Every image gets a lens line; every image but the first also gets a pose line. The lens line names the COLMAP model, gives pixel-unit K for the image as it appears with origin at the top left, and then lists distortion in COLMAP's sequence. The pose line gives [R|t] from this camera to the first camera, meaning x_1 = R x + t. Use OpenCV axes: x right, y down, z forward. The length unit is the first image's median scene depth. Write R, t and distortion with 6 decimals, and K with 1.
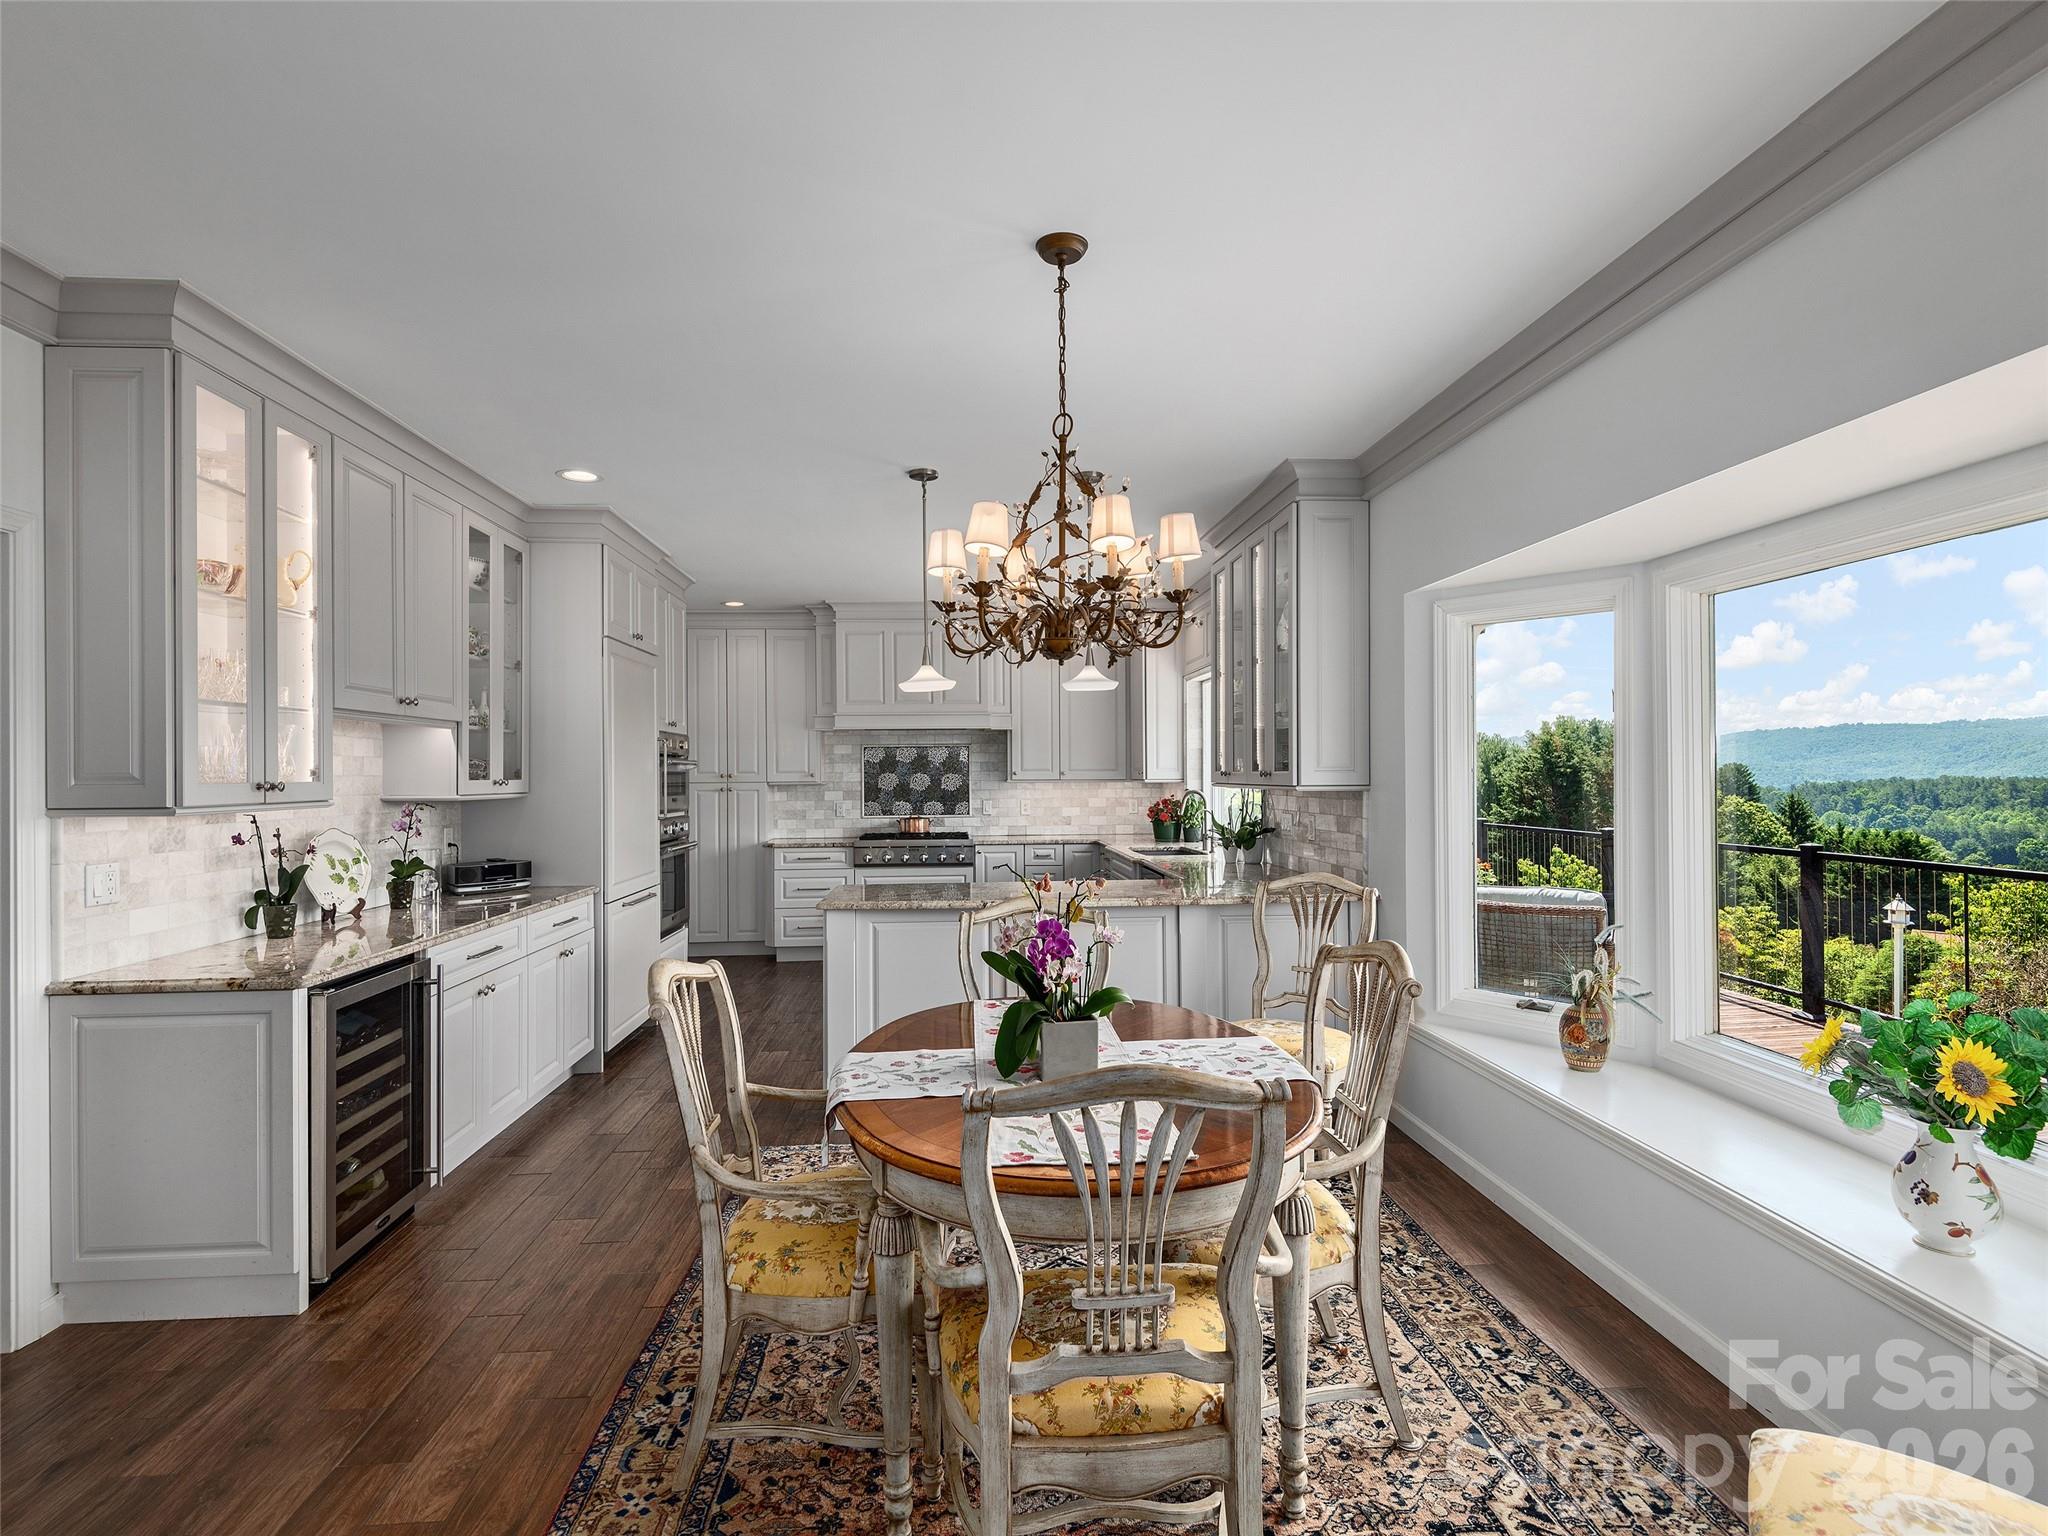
lens RADIAL K [[1044.4, 0, 1034.6], [0, 1044.4, 770.0], [0, 0, 1]] dist [0.024742, -0.013490]
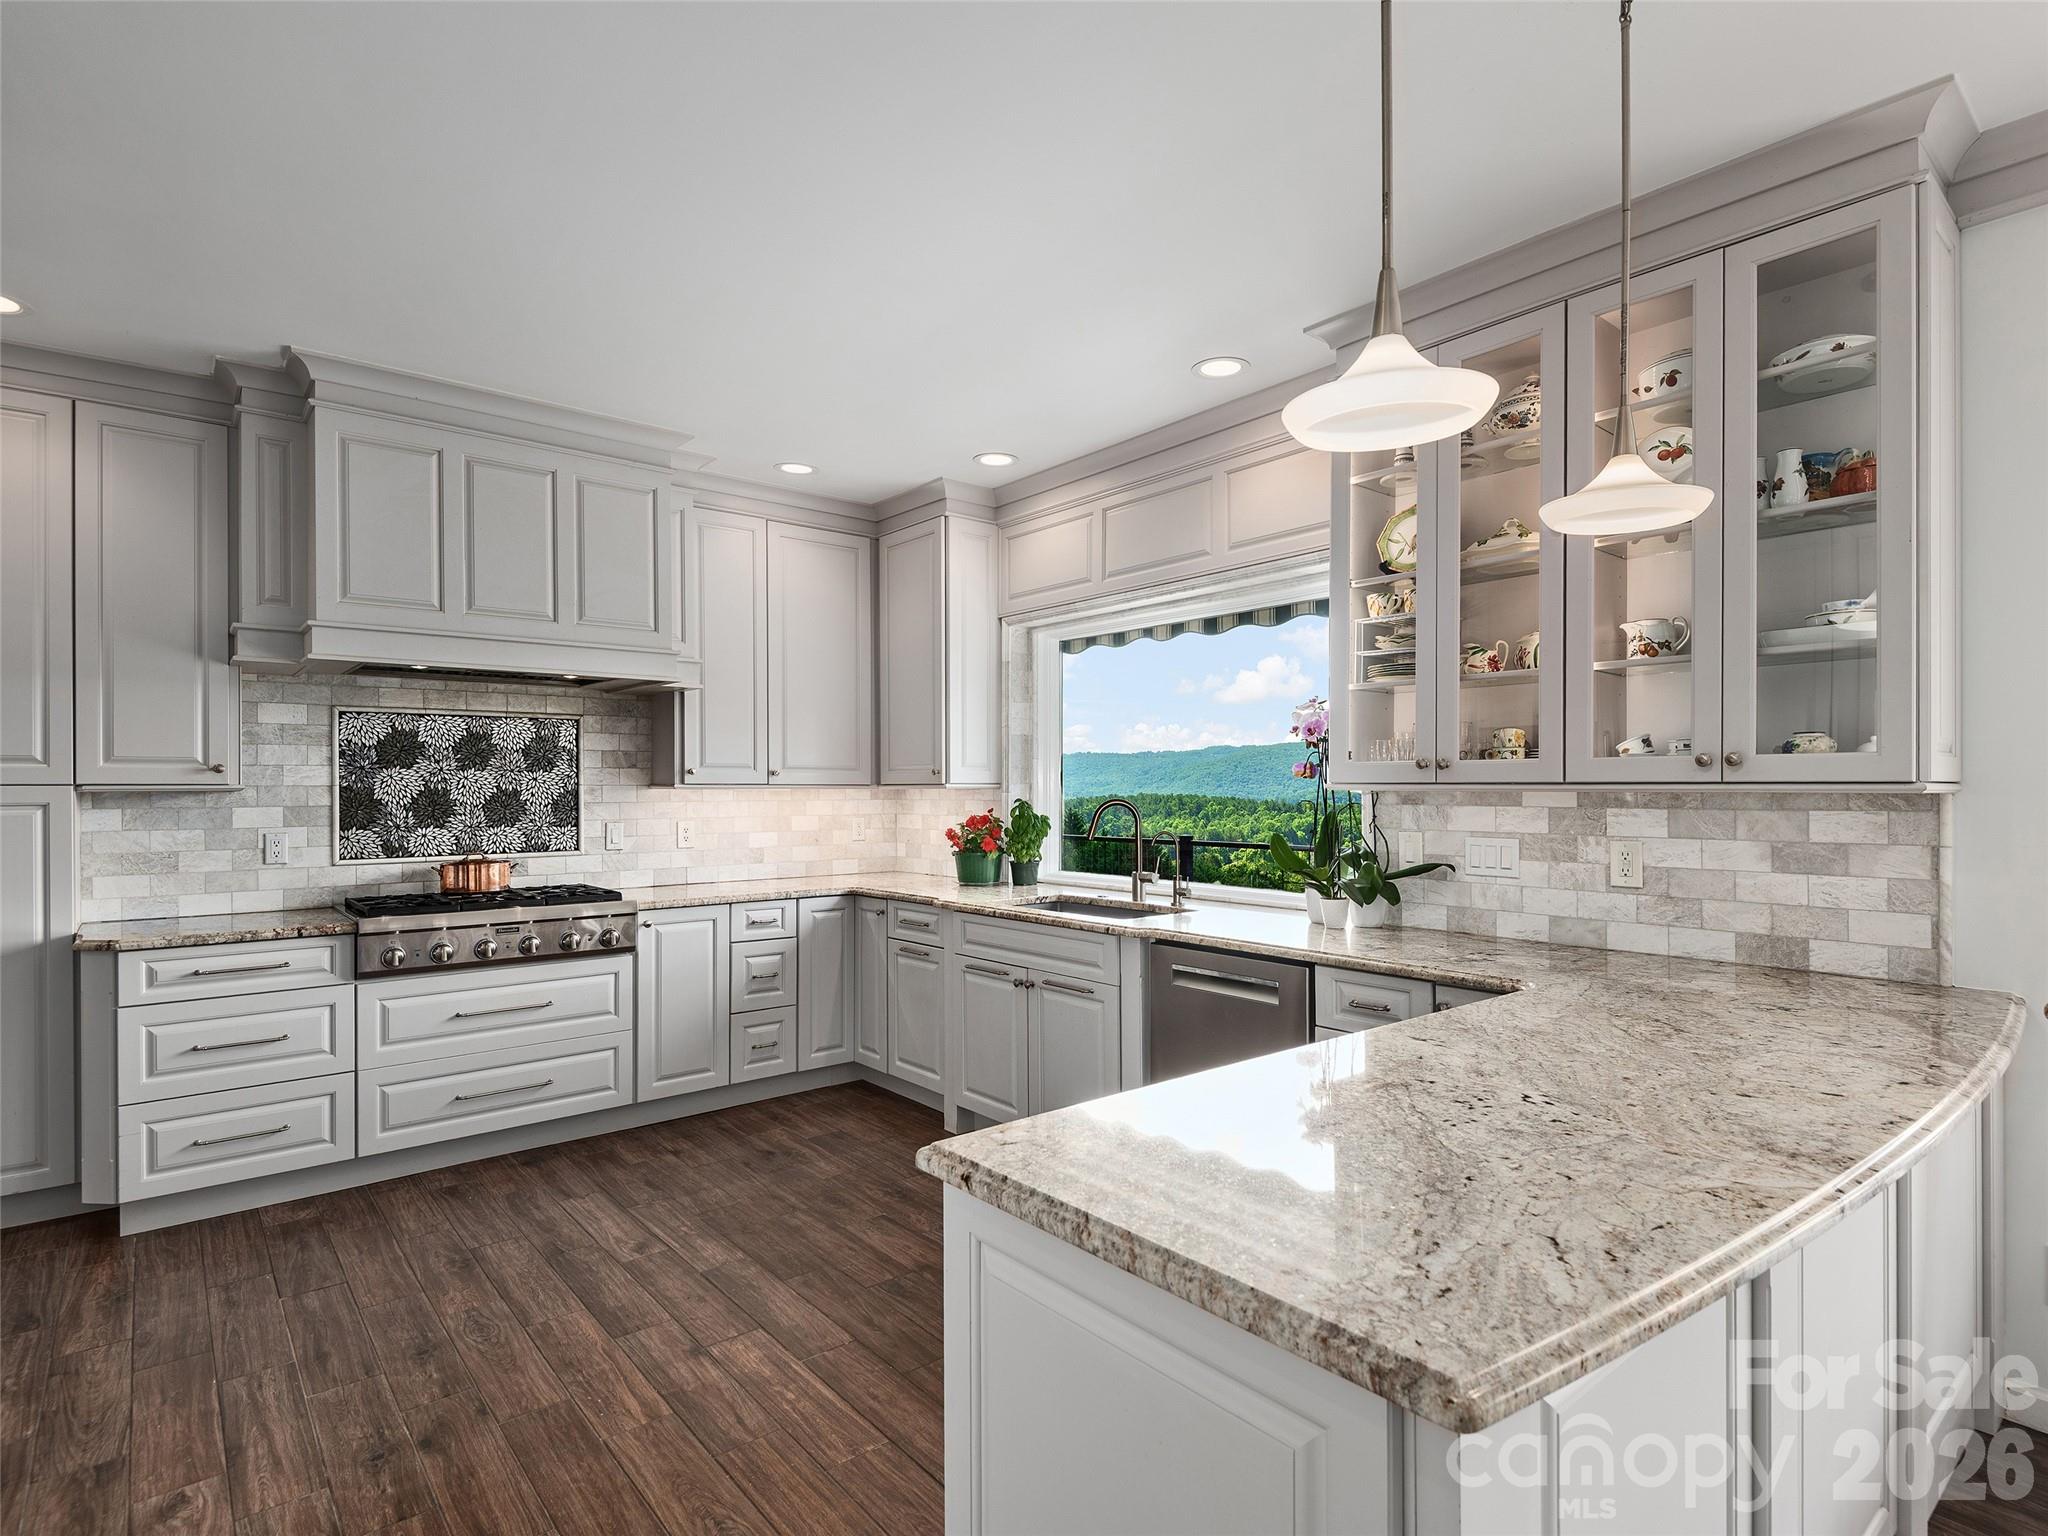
lens RADIAL K [[1044.4, 0, 1022.0], [0, 1044.4, 790.3], [0, 0, 1]] dist [0.024742, -0.013490]
pose [[0.817899, 0.004819, 0.575341, -0.204060], [-0.007587, 0.999968, 0.002411, 0.010879], [-0.575311, -0.006337, 0.817910, 0.493496]]
